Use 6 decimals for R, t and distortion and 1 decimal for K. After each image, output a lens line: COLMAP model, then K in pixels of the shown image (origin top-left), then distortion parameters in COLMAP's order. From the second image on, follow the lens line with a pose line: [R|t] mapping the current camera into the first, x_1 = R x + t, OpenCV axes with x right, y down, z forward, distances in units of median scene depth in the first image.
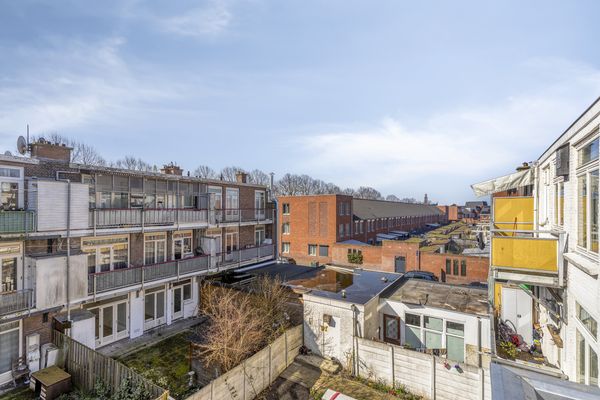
lens RADIAL K [[284.3, 0, 297.9], [0, 284.3, 210.3], [0, 0, 1]] dist [0.004401, 0.000895]
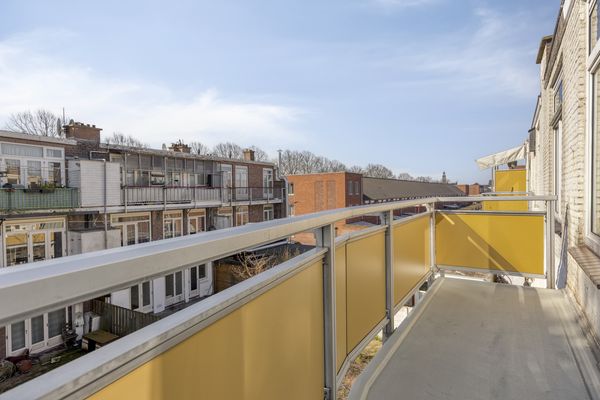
lens RADIAL K [[337.2, 0, 300.4], [0, 337.2, 197.4], [0, 0, 1]] dist [0.000980, -0.000413]
pose [[0.999729, -0.013400, 0.019021, -0.069831], [0.013153, 0.999828, 0.013058, 0.021006], [-0.019193, -0.012805, 0.999734, -0.198290]]
